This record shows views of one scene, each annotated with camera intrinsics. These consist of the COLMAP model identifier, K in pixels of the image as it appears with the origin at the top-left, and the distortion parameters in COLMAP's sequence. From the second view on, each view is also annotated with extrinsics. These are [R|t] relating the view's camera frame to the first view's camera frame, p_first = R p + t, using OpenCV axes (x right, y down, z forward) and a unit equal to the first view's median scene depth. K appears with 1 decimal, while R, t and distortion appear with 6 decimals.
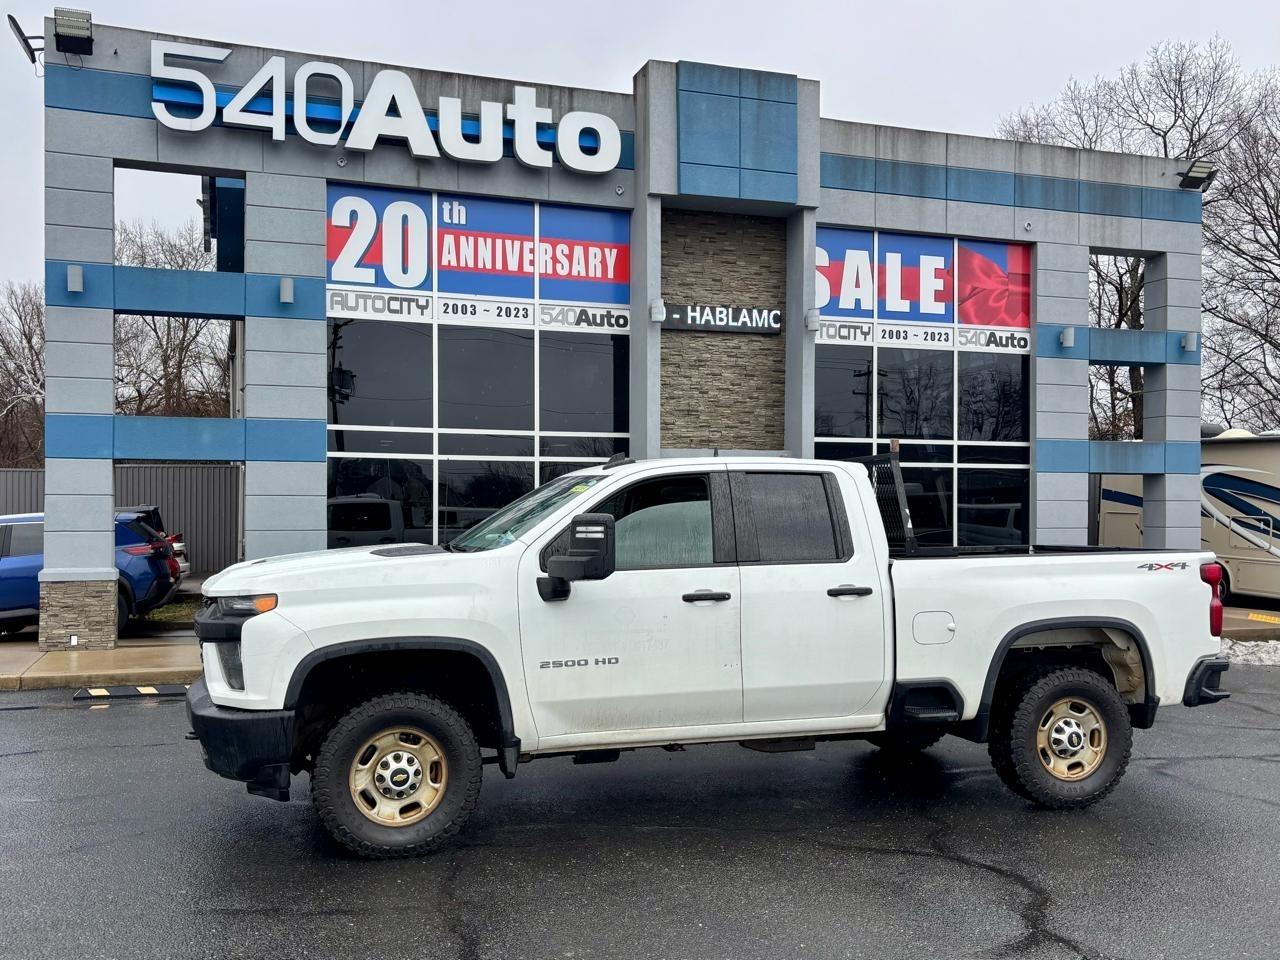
lens RADIAL K [[1097.7, 0, 581.0], [0, 1097.7, 510.5], [0, 0, 1]] dist [0.080321, -0.121297]
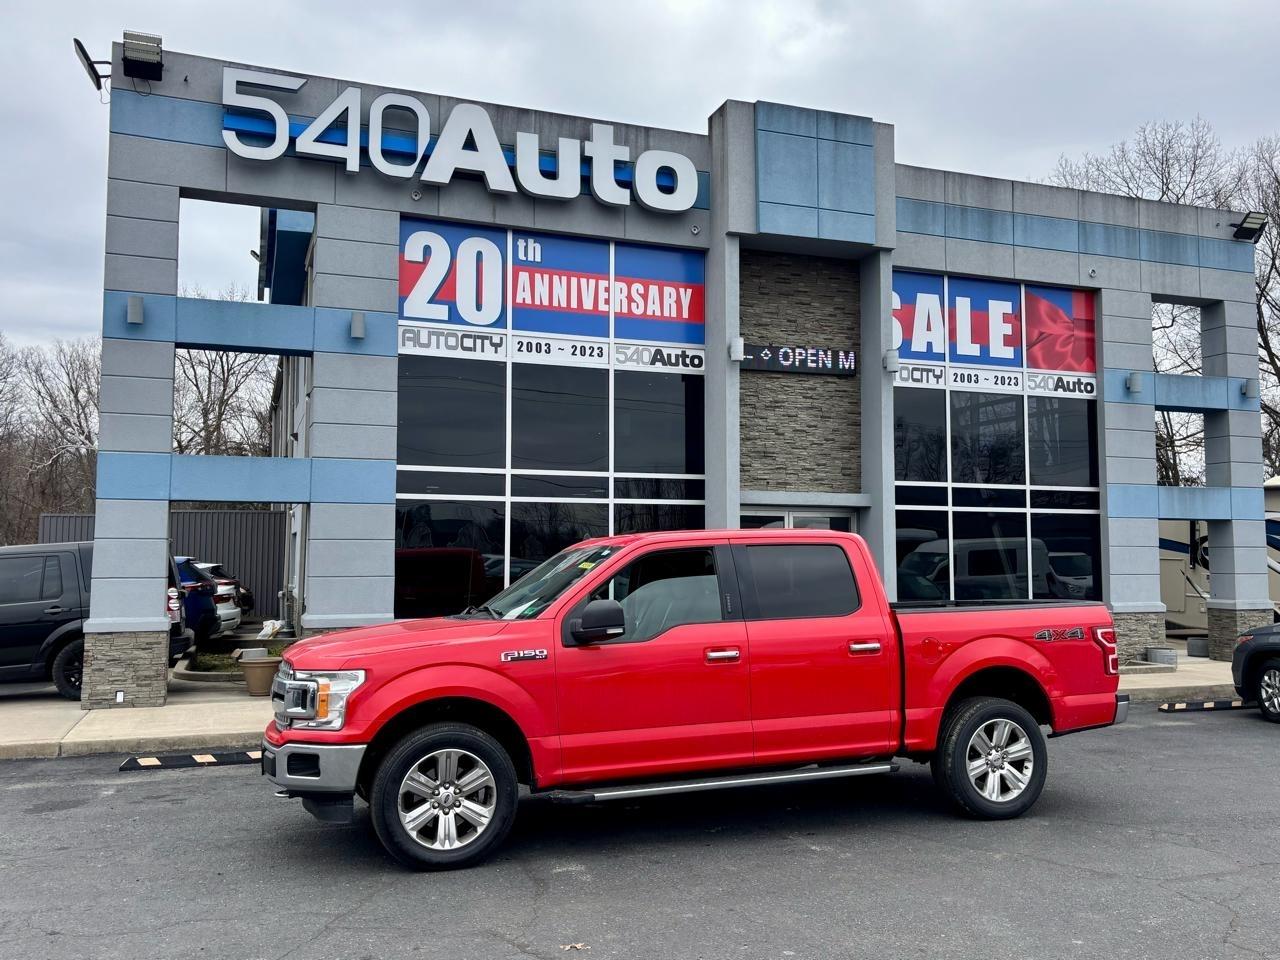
lens RADIAL K [[1010.1, 0, 612.2], [0, 1010.1, 485.6], [0, 0, 1]] dist [0.097481, -0.159503]
pose [[0.999684, 0.002727, 0.025007, -0.061832], [-0.001018, 0.997677, -0.068112, -0.000517], [-0.025134, 0.068065, 0.997364, 0.113857]]
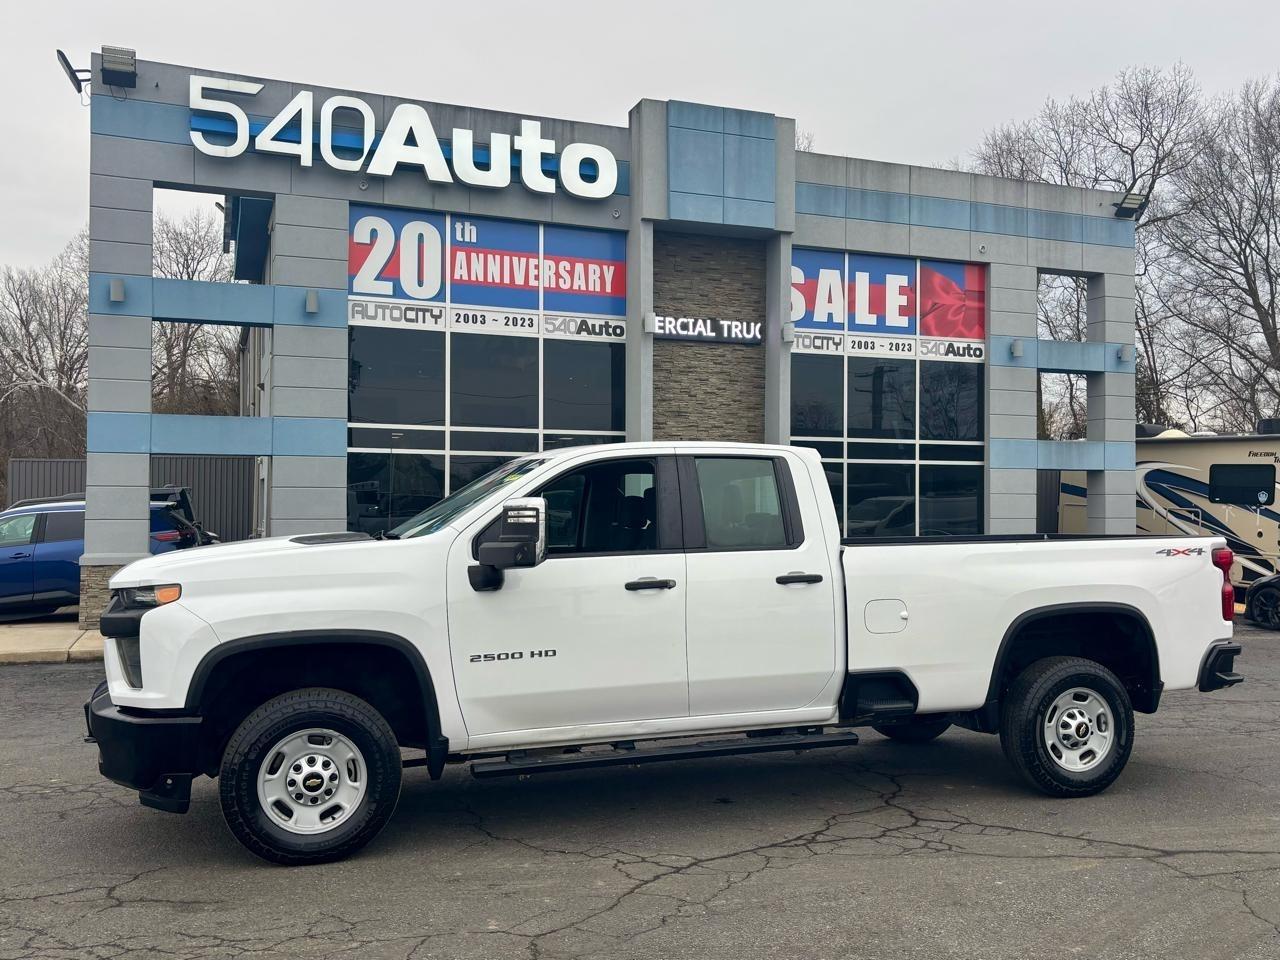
lens RADIAL K [[1097.3, 0, 653.8], [0, 1097.3, 479.9], [0, 0, 1]] dist [0.108988, -0.195171]
pose [[0.998355, 0.003998, 0.057189, 0.010209], [-0.002907, 0.999812, -0.019156, -0.000957], [-0.057255, 0.018959, 0.998180, -0.107082]]
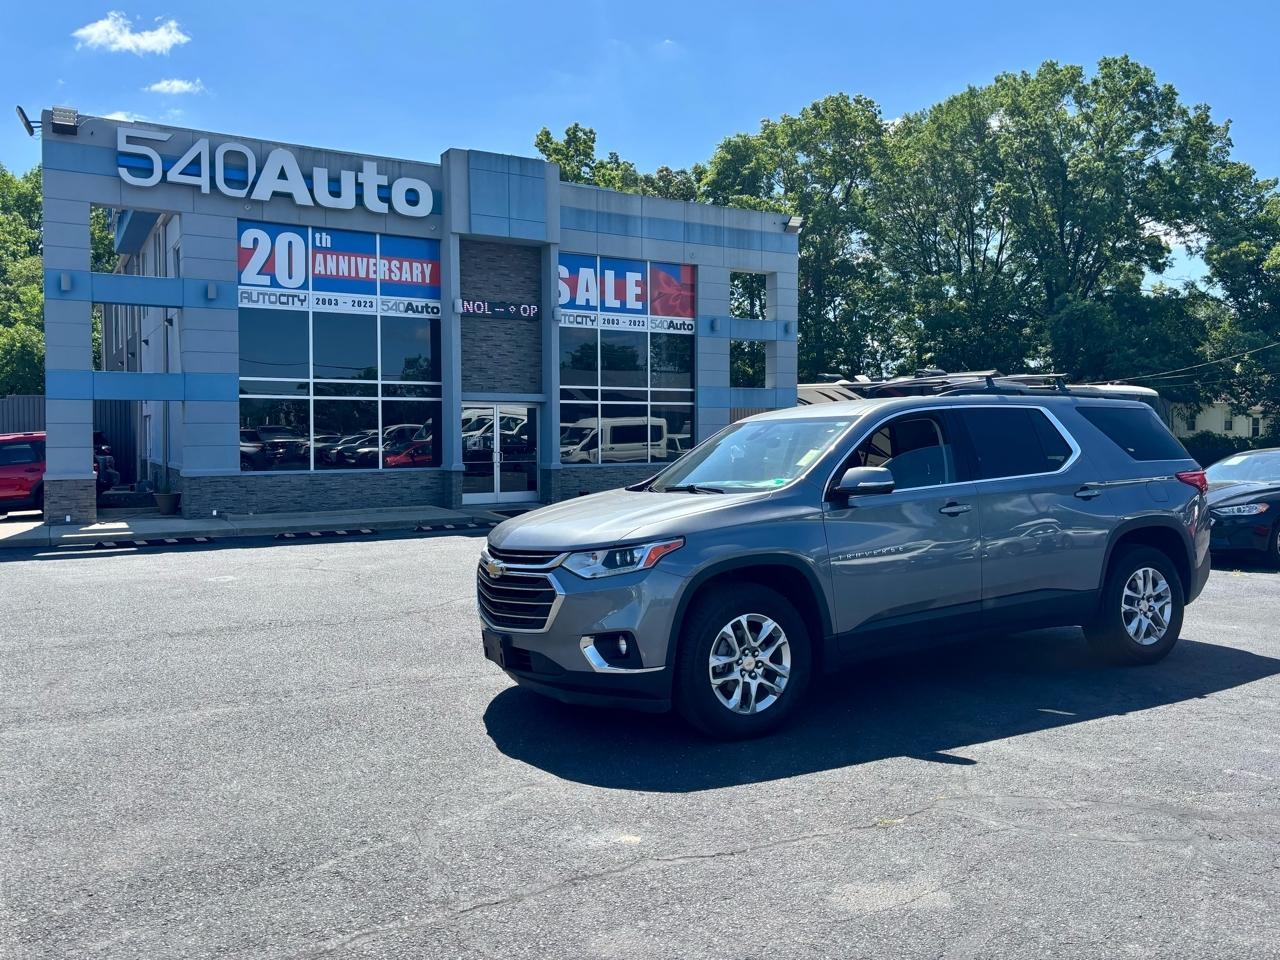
lens RADIAL K [[989.5, 0, 677.4], [0, 989.5, 475.9], [0, 0, 1]] dist [-0.037991, 0.010993]
pose [[0.964517, -0.016304, 0.263518, -0.004091], [0.005119, 0.999059, 0.043075, 0.003449], [-0.263972, -0.040198, 0.963692, -0.455489]]
